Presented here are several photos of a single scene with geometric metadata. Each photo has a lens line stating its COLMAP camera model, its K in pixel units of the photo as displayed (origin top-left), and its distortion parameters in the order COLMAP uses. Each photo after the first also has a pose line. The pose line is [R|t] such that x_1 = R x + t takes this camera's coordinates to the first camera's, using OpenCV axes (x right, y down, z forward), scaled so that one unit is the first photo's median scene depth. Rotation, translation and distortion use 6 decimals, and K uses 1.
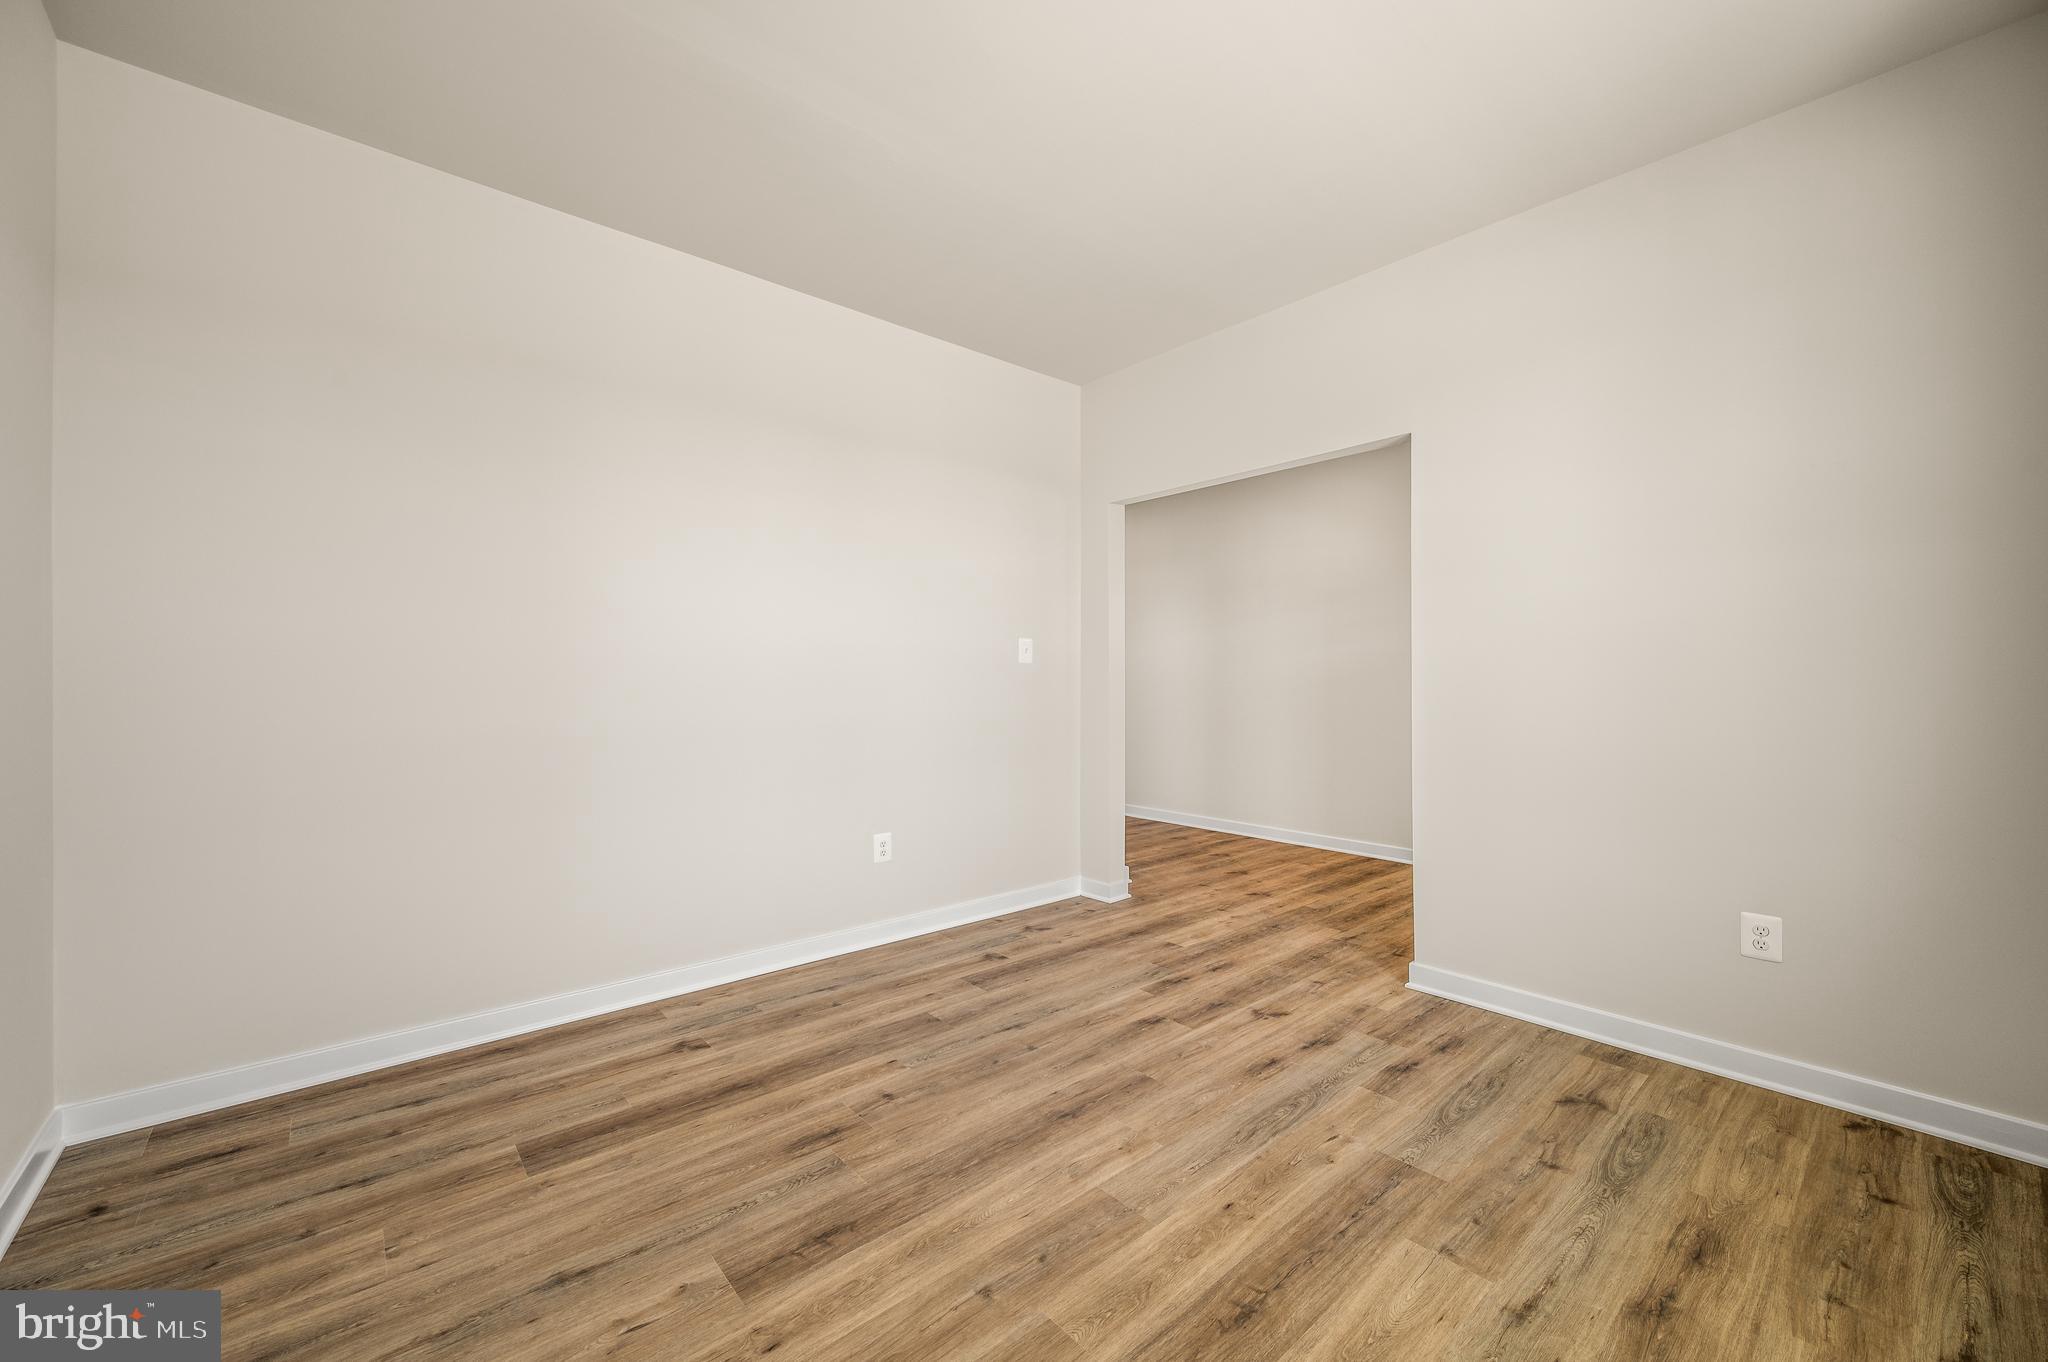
lens RADIAL K [[794.0, 0, 1004.2], [0, 794.0, 682.2], [0, 0, 1]] dist [-0.009452, 0.001148]
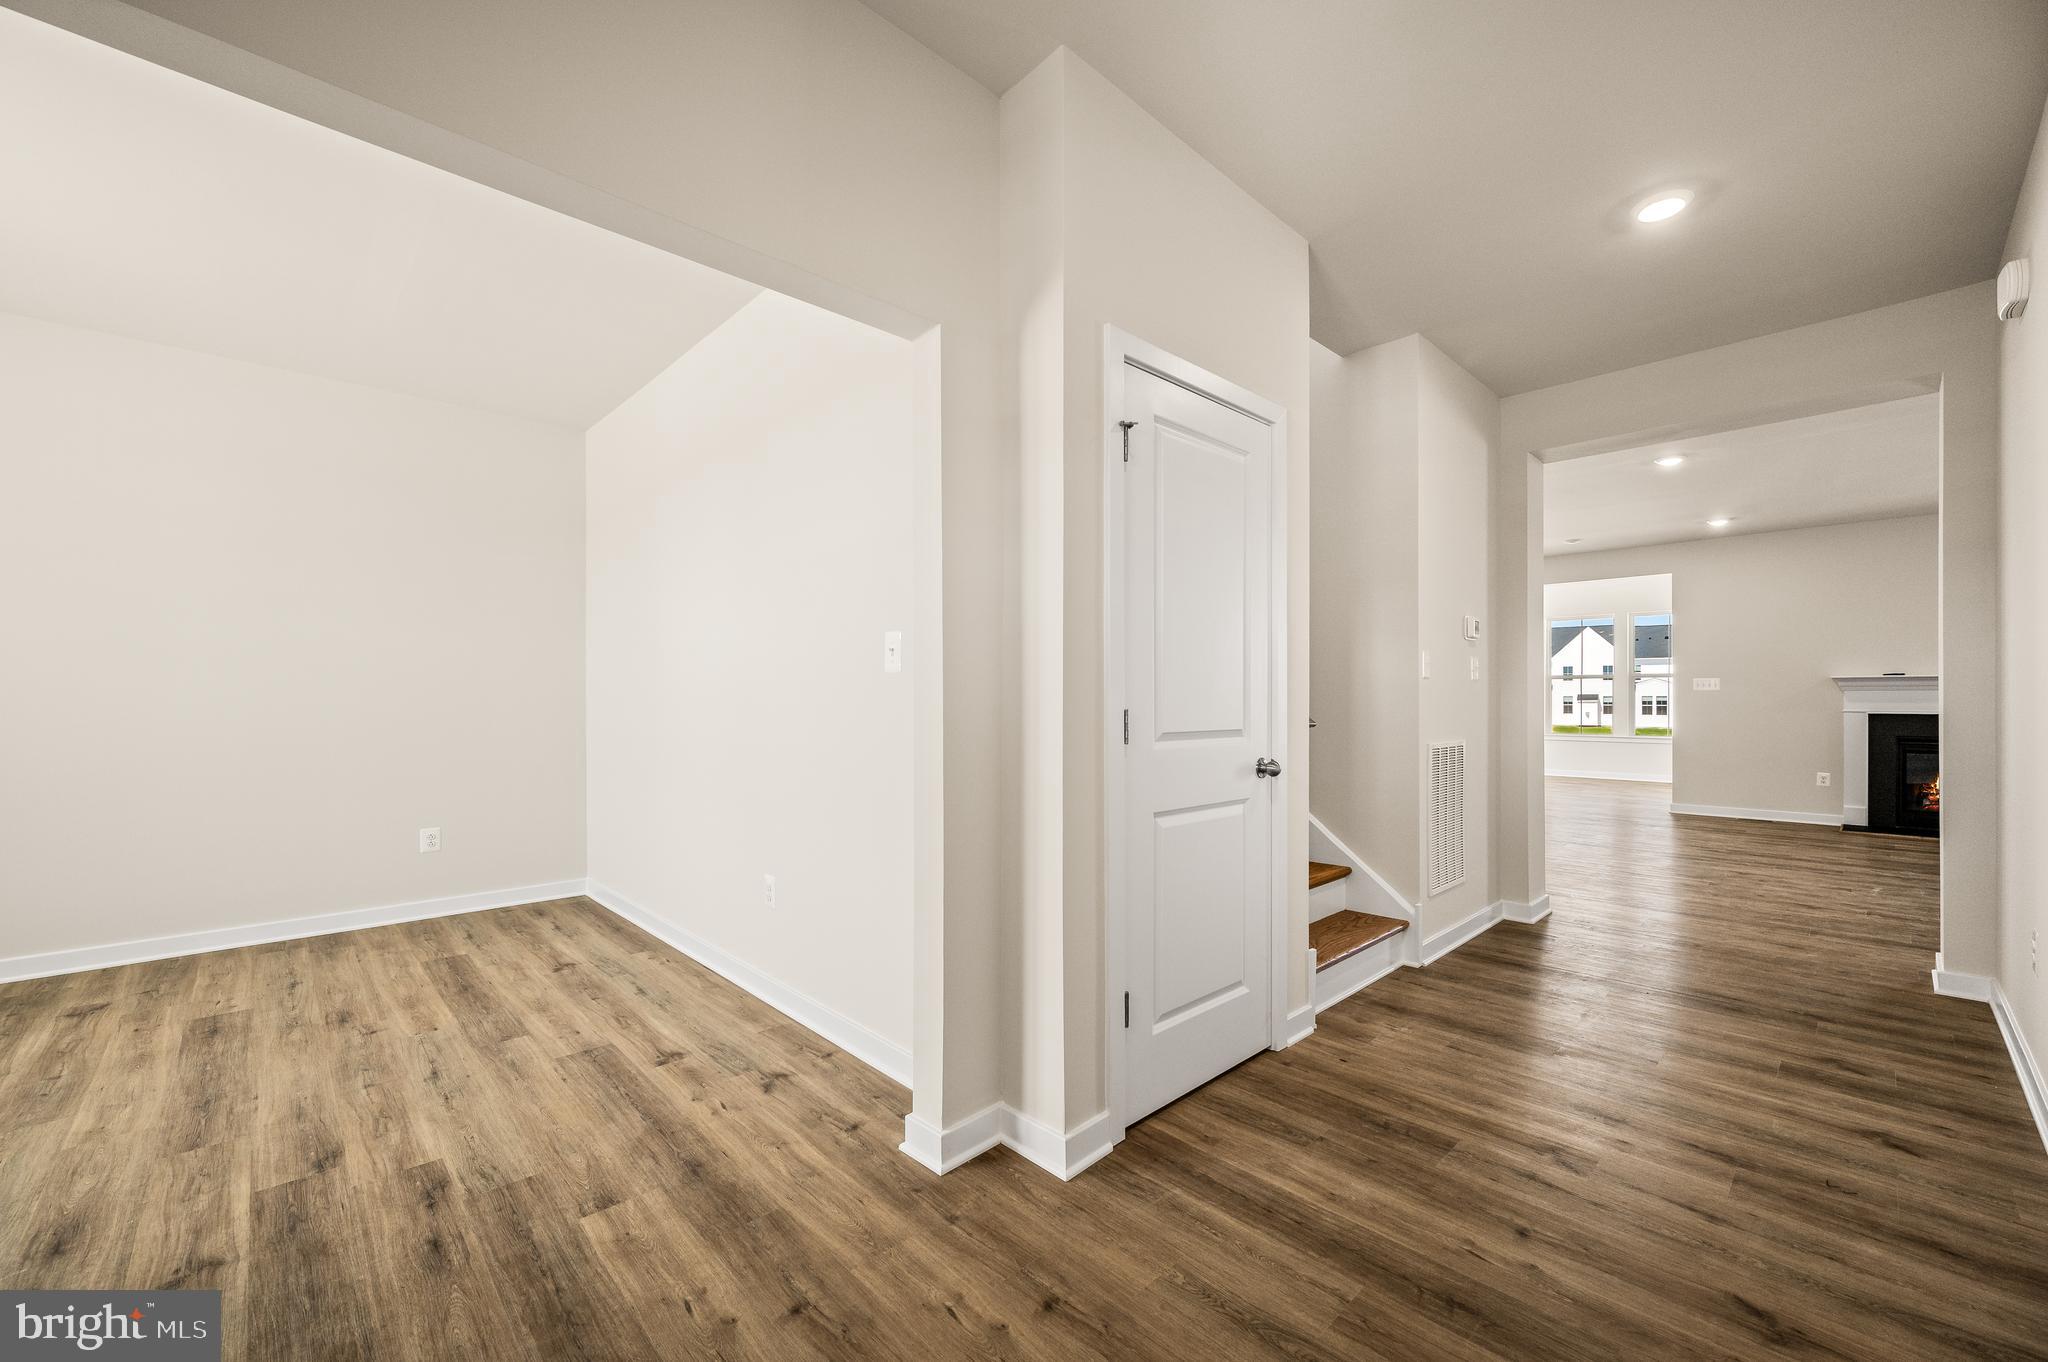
lens RADIAL K [[794.0, 0, 1028.5], [0, 794.0, 697.2], [0, 0, 1]] dist [-0.009452, 0.001148]
pose [[0.085839, -0.000594, -0.996309, 1.108744], [-0.005466, 0.999984, -0.001067, -0.008575], [0.996294, 0.005537, 0.085835, 1.808696]]
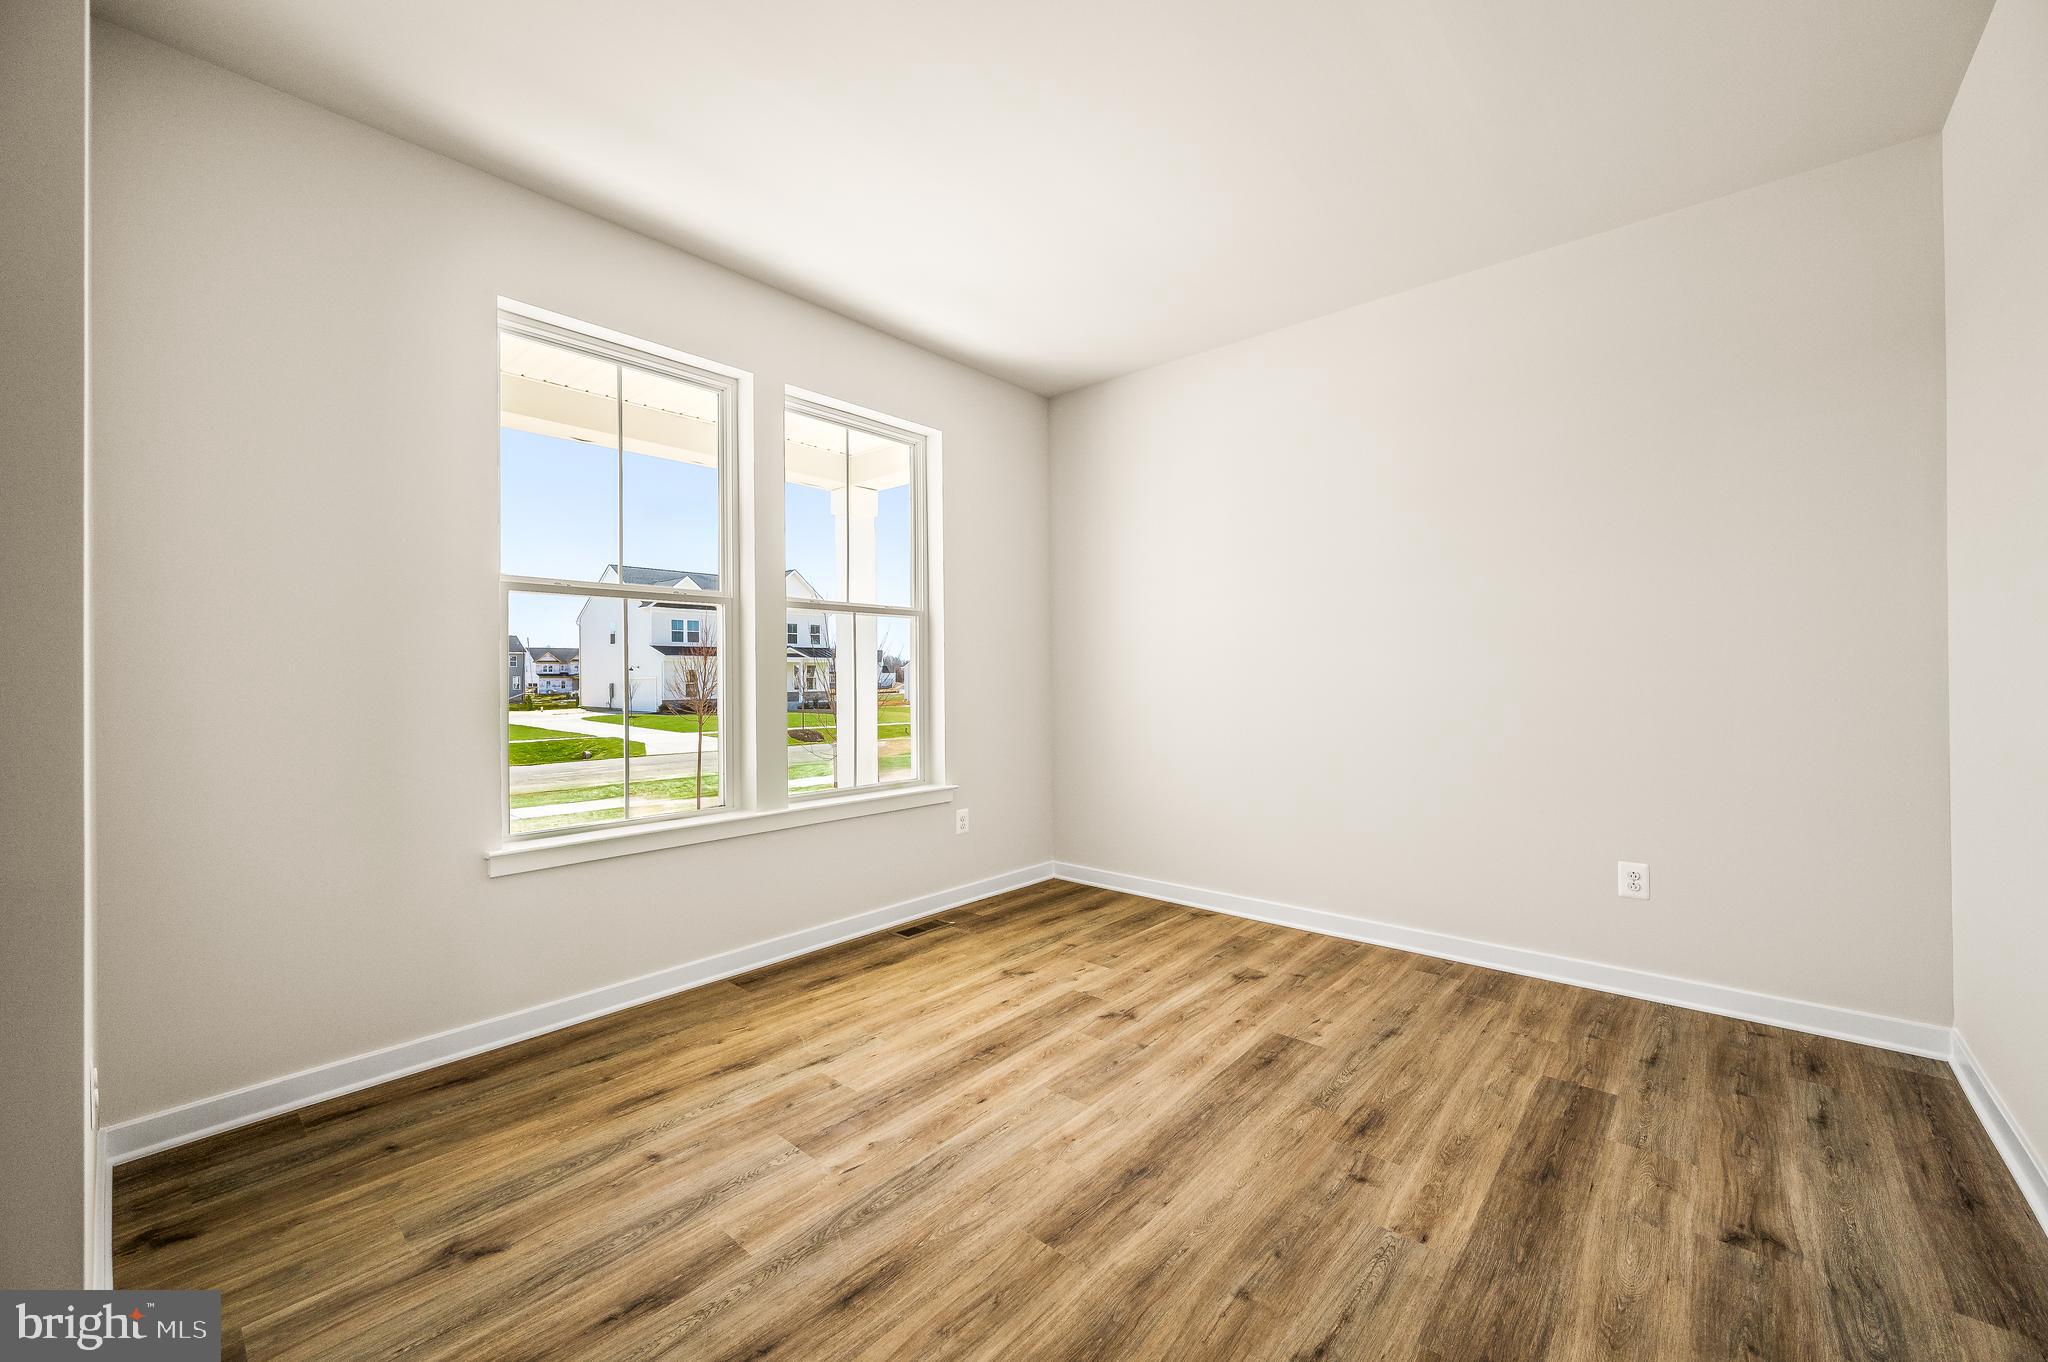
lens RADIAL K [[794.0, 0, 1027.0], [0, 794.0, 673.9], [0, 0, 1]] dist [-0.009452, 0.001148]
pose [[-0.986504, 0.008873, -0.163497, 0.303158], [0.008855, 0.999960, 0.000837, -0.003120], [0.163498, -0.000622, -0.986544, 1.648258]]
